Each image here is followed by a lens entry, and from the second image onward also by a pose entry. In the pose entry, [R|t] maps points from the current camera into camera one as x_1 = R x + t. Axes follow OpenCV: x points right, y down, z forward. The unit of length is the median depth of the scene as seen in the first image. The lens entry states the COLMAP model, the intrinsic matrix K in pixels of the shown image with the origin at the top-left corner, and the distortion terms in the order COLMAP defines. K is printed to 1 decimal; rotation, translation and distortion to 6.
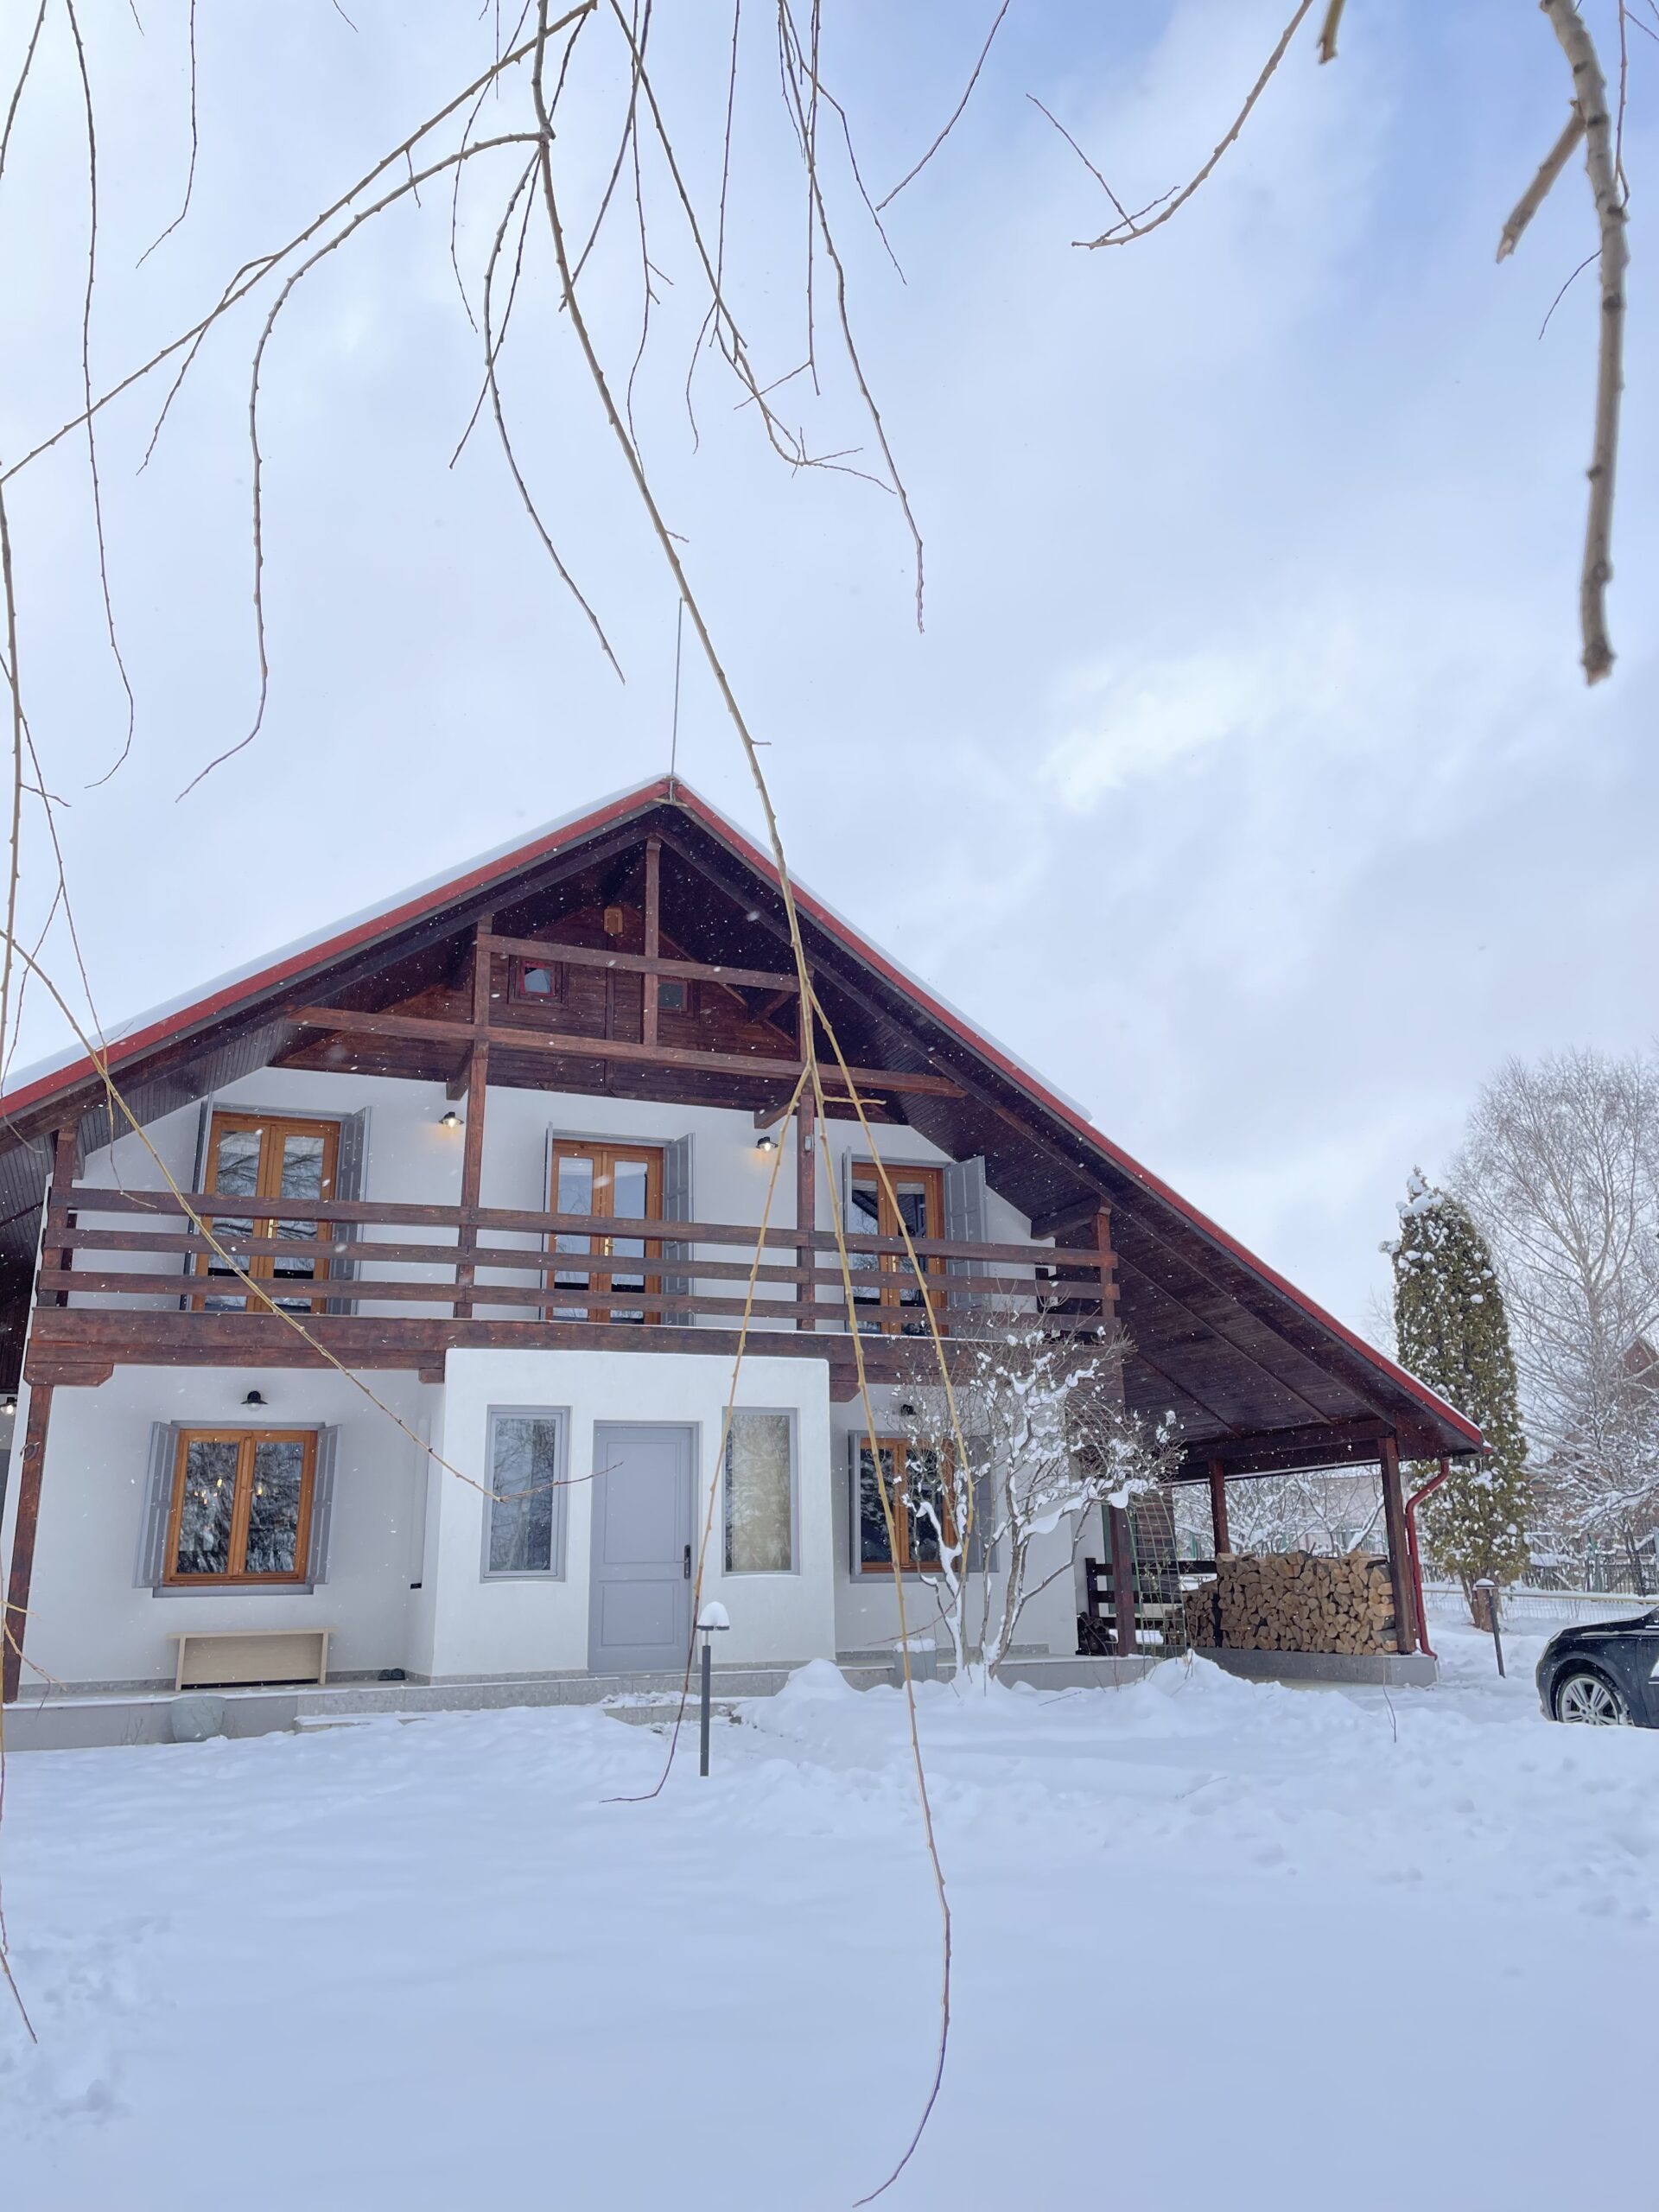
lens RADIAL K [[1682.2, 0, 839.2], [0, 1682.2, 1073.9], [0, 0, 1]] dist [0.087037, -0.113578]
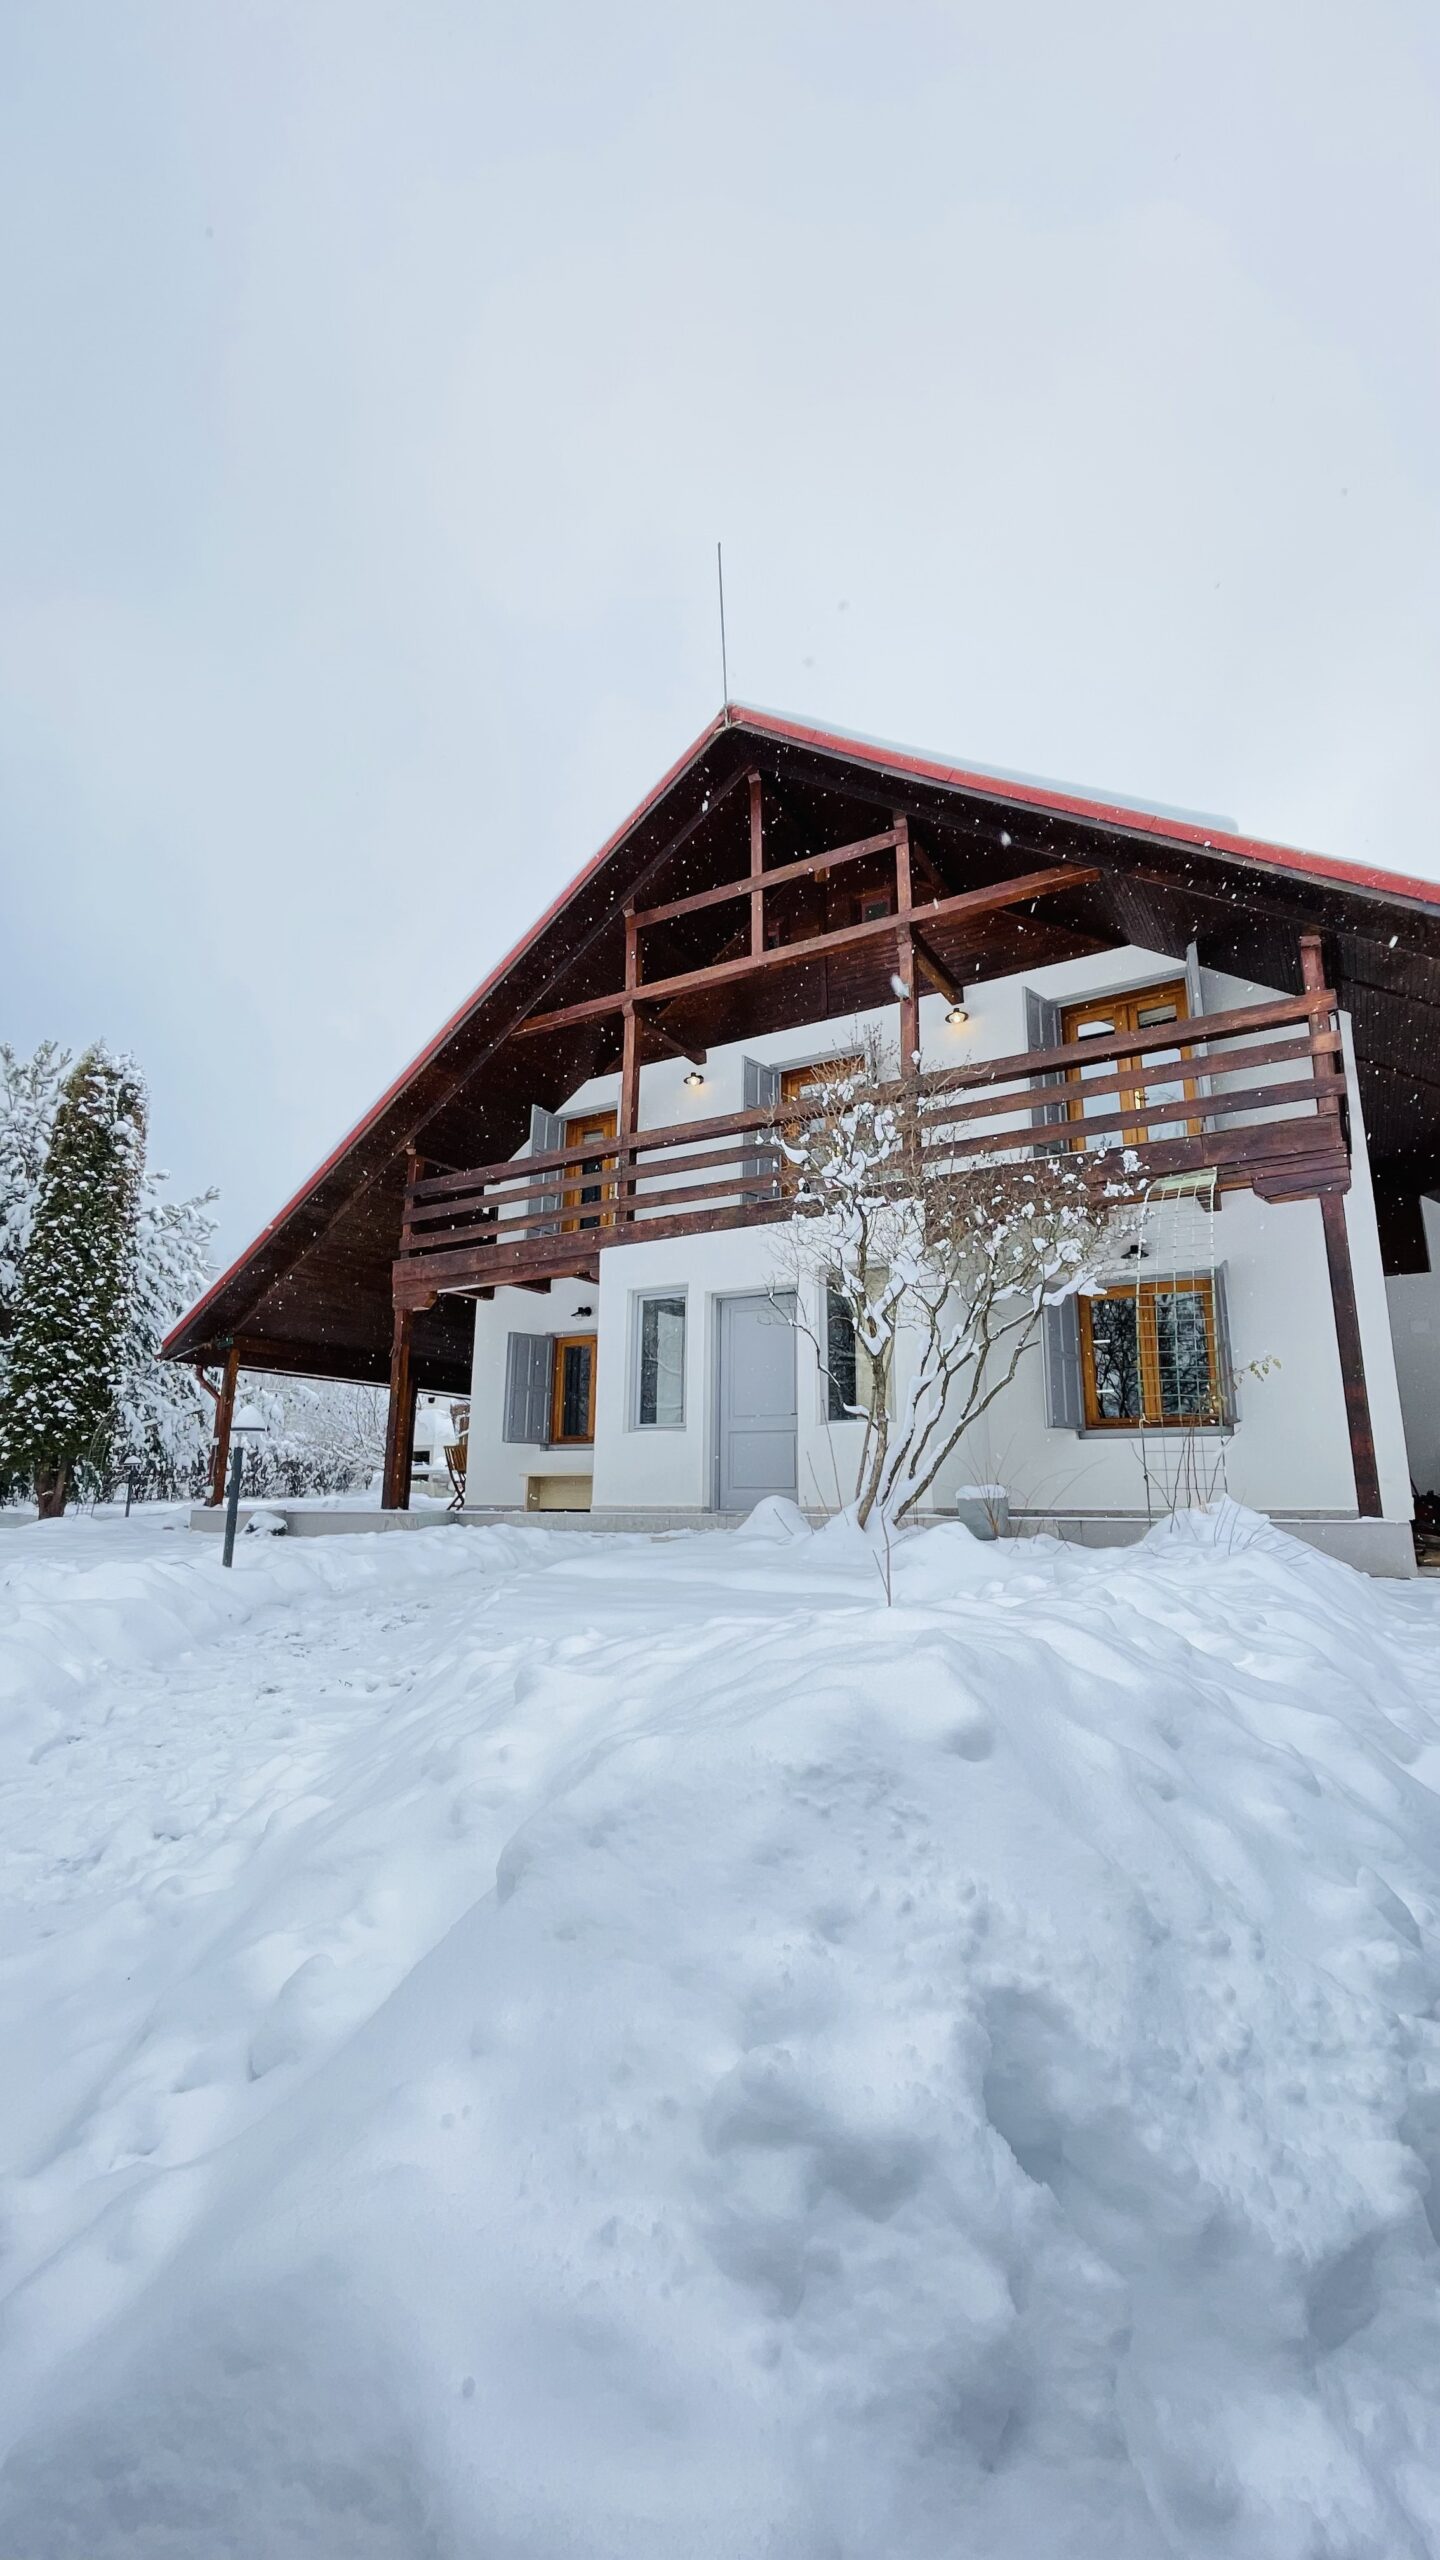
lens RADIAL K [[1045.7, 0, 719.9], [0, 1045.7, 1279.8], [0, 0, 1]] dist [-0.004486, 0.000669]
pose [[0.600440, -0.149288, -0.785611, 0.391448], [0.210478, 0.977283, -0.024844, 0.211218], [0.771473, -0.150436, 0.618222, 0.571613]]
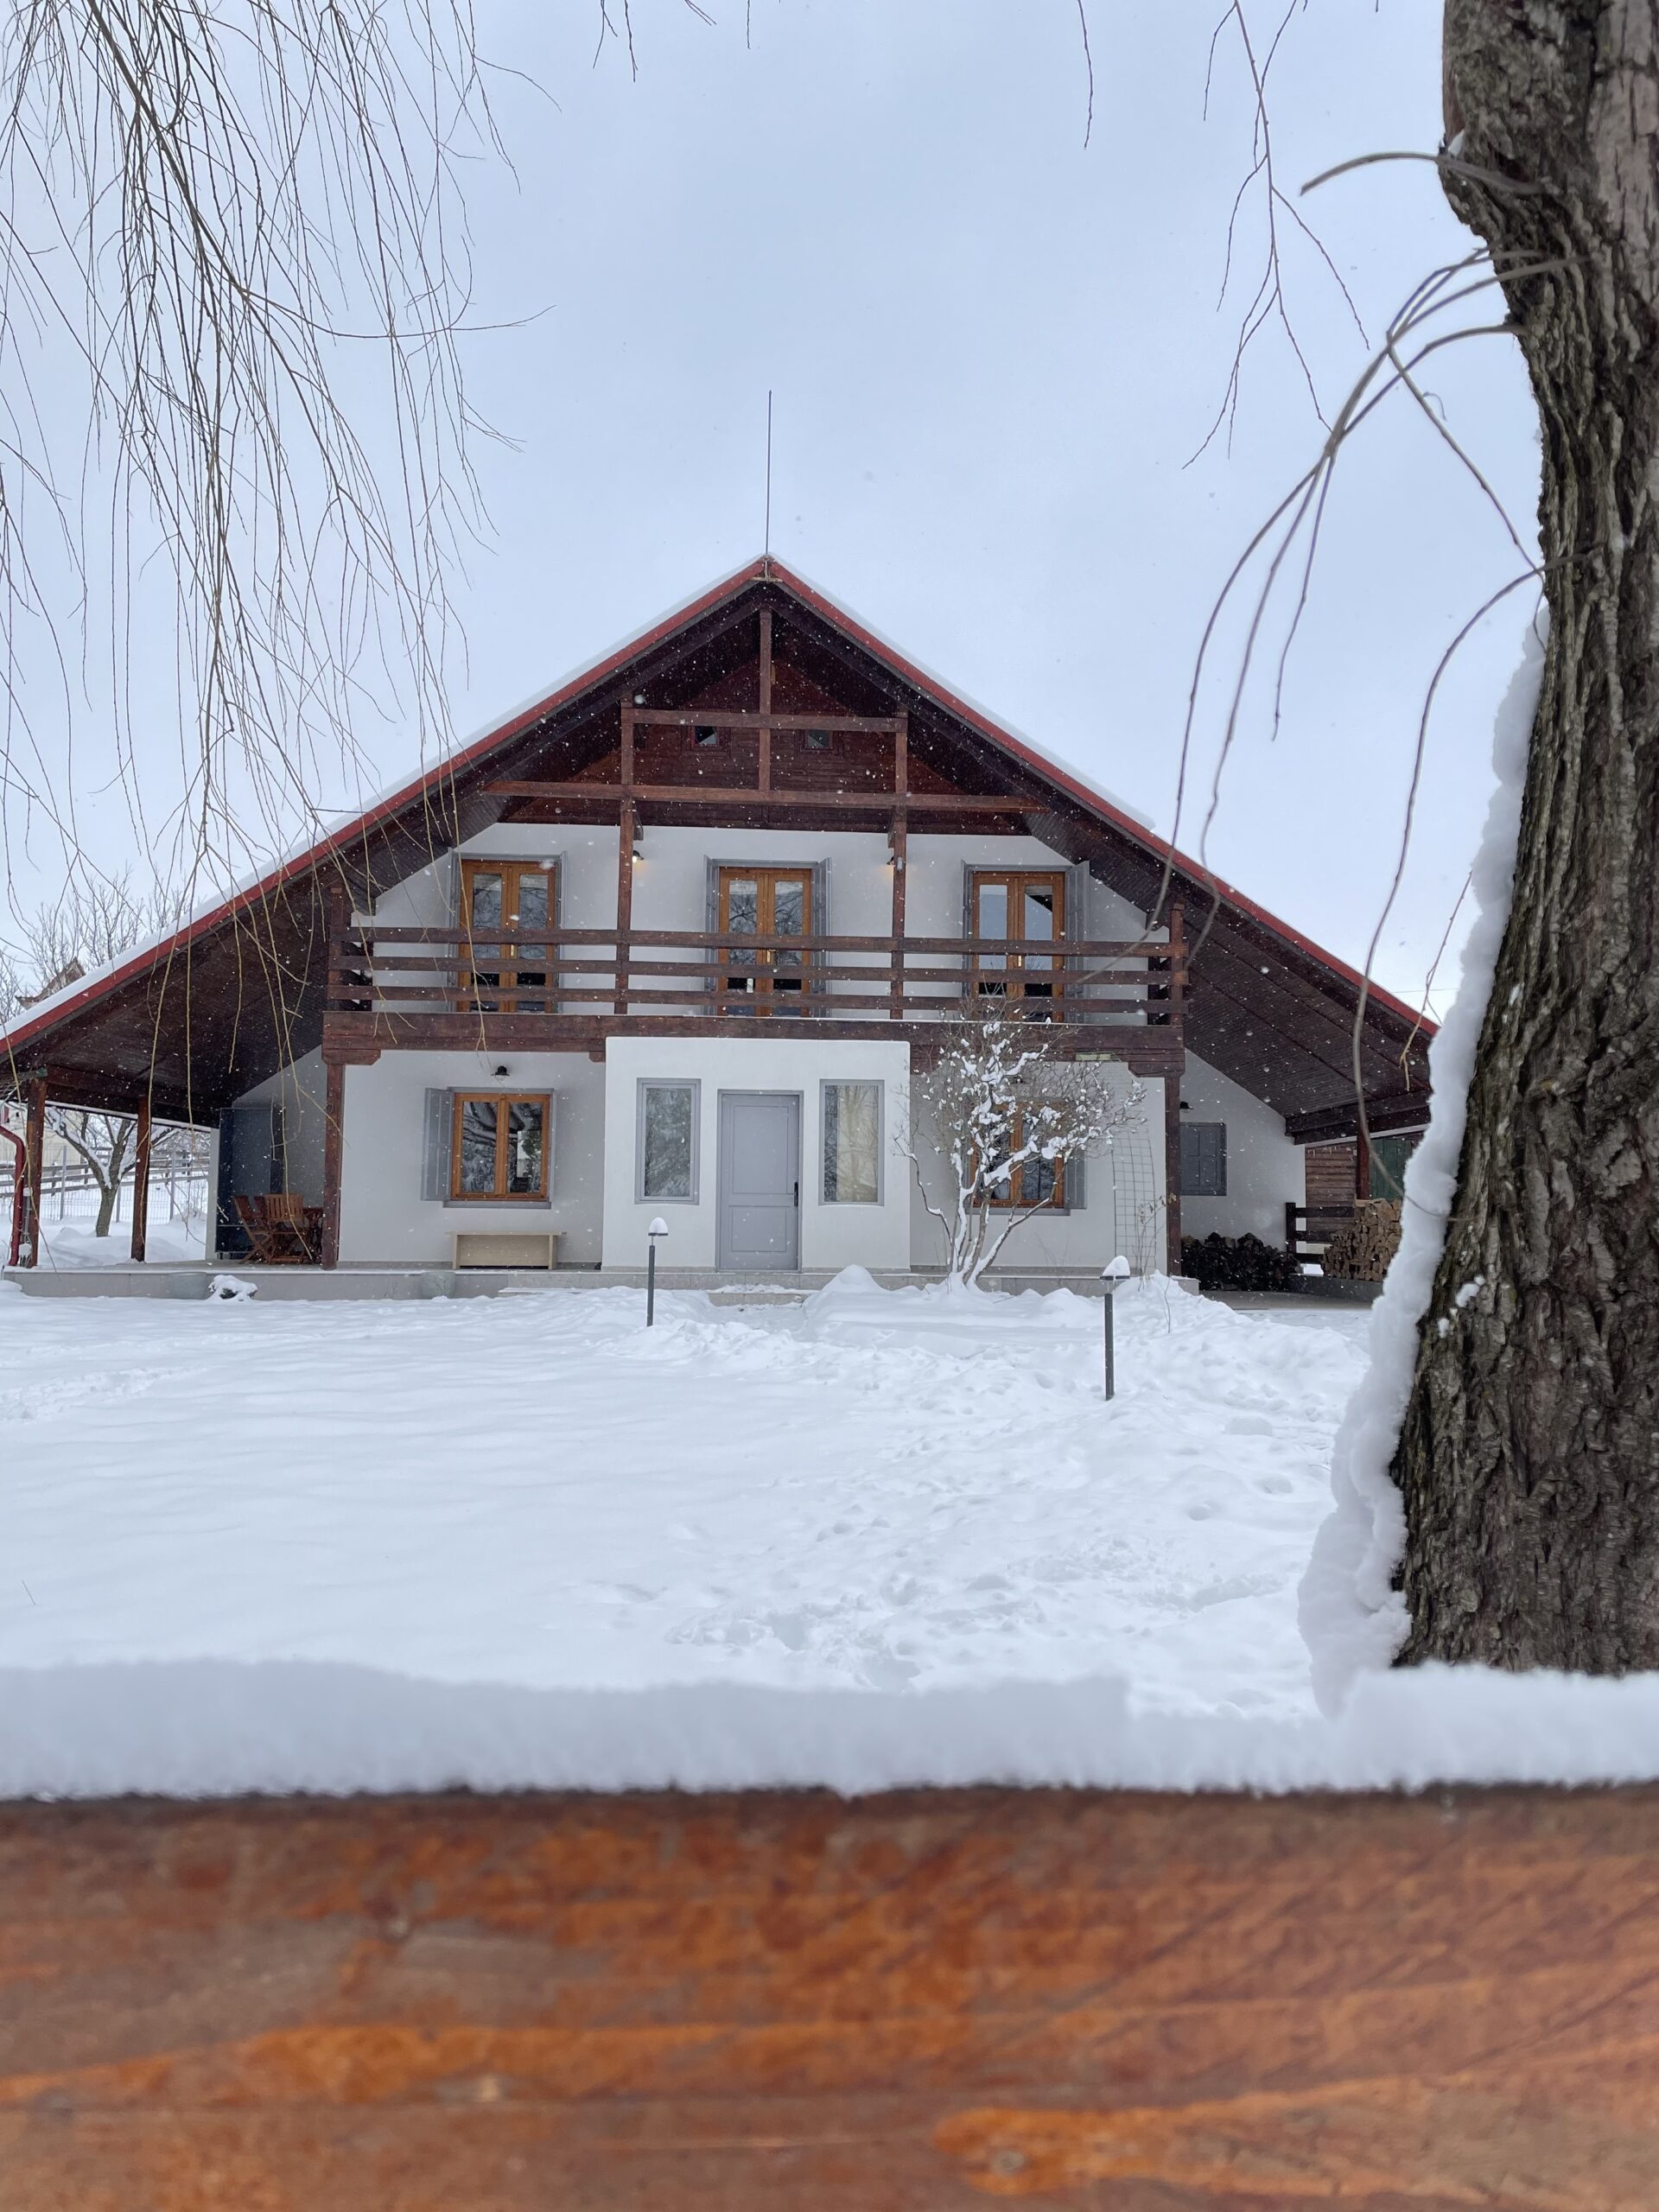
lens RADIAL K [[1682.2, 0, 840.9], [0, 1682.2, 1106.4], [0, 0, 1]] dist [0.087037, -0.113578]
pose [[0.940550, 0.004323, -0.339627, 0.380990], [0.071263, 0.975151, 0.209766, -0.049067], [0.332094, -0.221498, 0.916871, -0.167572]]
